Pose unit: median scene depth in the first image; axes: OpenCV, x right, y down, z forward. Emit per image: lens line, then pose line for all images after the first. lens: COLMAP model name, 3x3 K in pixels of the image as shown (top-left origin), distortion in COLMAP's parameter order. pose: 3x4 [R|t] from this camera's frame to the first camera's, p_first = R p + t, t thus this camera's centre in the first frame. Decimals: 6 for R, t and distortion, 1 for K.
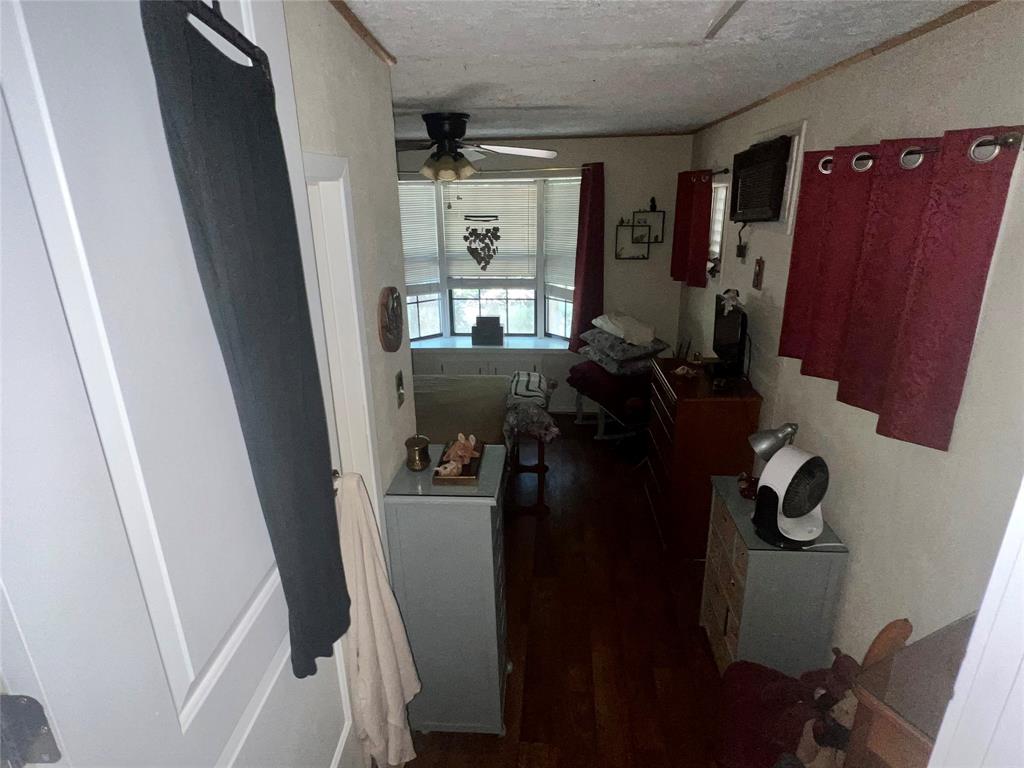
lens RADIAL K [[568.7, 0, 511.6], [0, 568.7, 386.5], [0, 0, 1]] dist [0.011823, -0.001432]
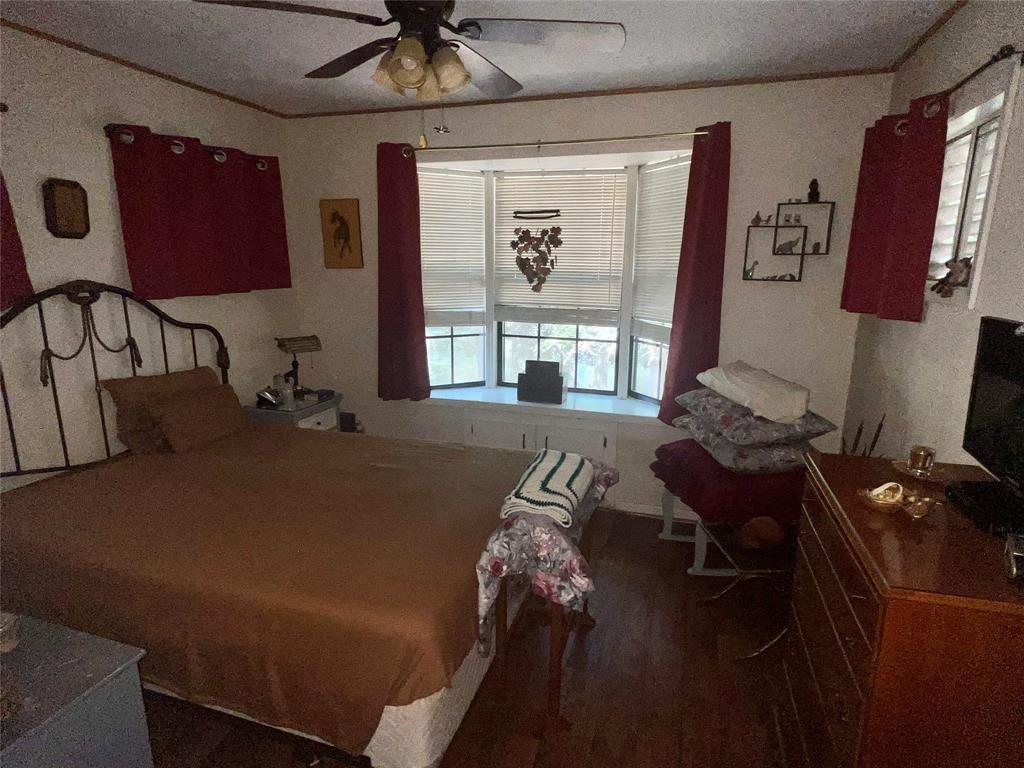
lens RADIAL K [[568.7, 0, 514.3], [0, 568.7, 386.6], [0, 0, 1]] dist [0.011823, -0.001432]
pose [[0.974554, 0.072084, -0.212248, 0.078686], [-0.093652, 0.991217, -0.093369, -0.026523], [0.203654, 0.110871, 0.972745, 0.352541]]
